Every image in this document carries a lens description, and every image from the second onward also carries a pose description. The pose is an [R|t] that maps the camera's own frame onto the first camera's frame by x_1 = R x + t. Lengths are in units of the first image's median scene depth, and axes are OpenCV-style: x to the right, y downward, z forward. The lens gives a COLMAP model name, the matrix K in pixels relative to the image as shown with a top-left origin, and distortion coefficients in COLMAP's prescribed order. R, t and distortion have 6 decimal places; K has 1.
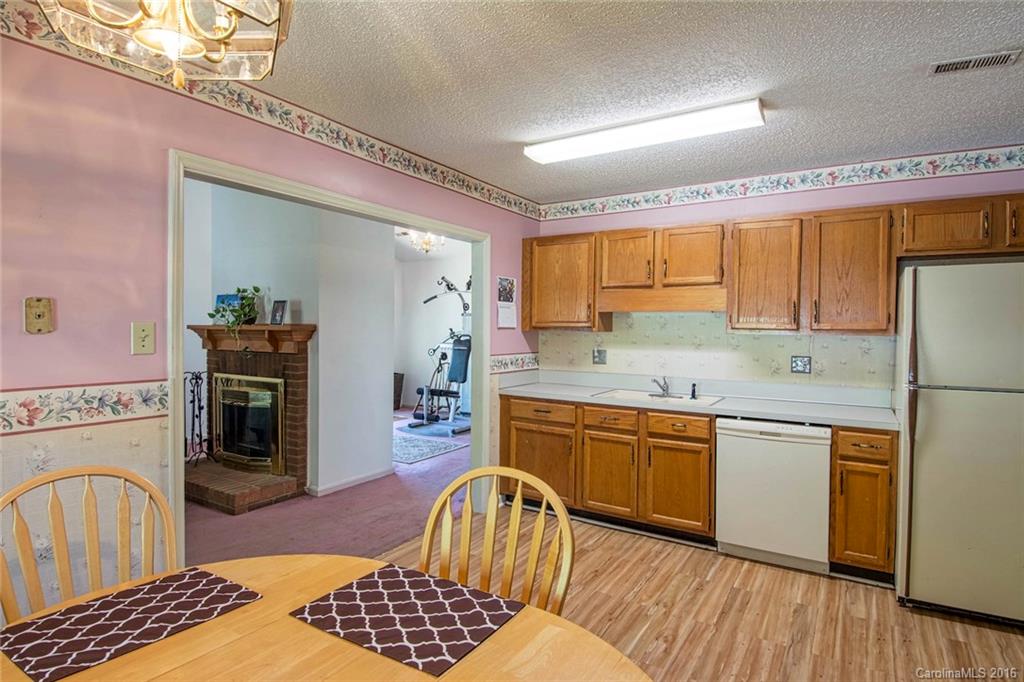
lens RADIAL K [[542.6, 0, 512.0], [0, 542.6, 341.0], [0, 0, 1]] dist [0.001327, 0.000200]
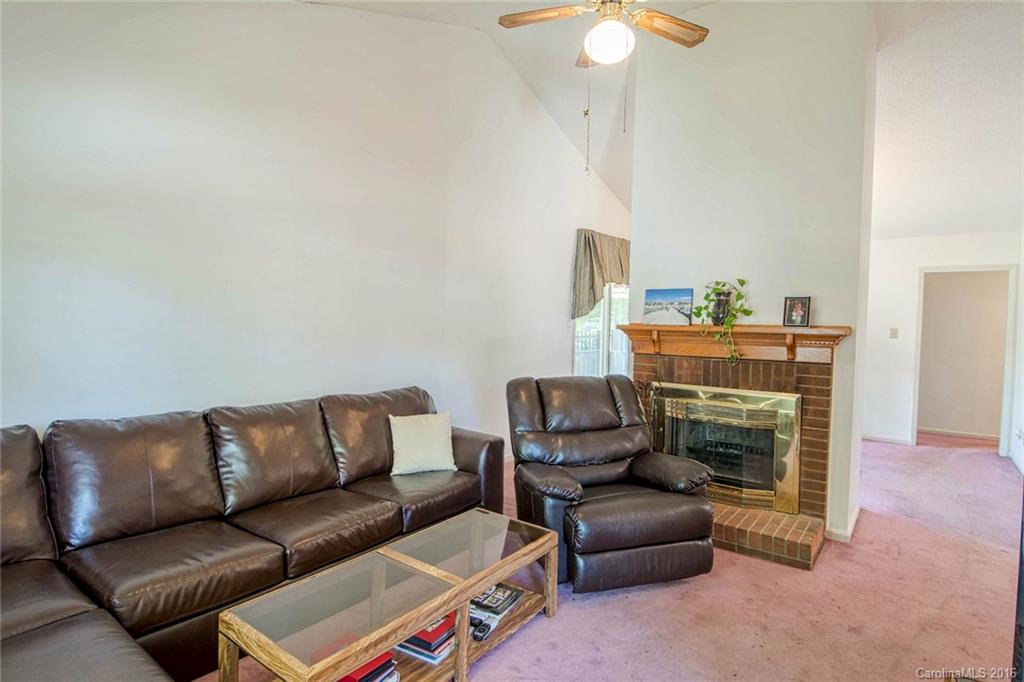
lens RADIAL K [[542.6, 0, 512.0], [0, 542.6, 341.0], [0, 0, 1]] dist [0.001327, 0.000200]
pose [[0.996393, 0.015009, -0.083515, -0.610930], [-0.013997, 0.999822, 0.012684, -0.010677], [0.083691, -0.011469, 0.996426, 0.127386]]
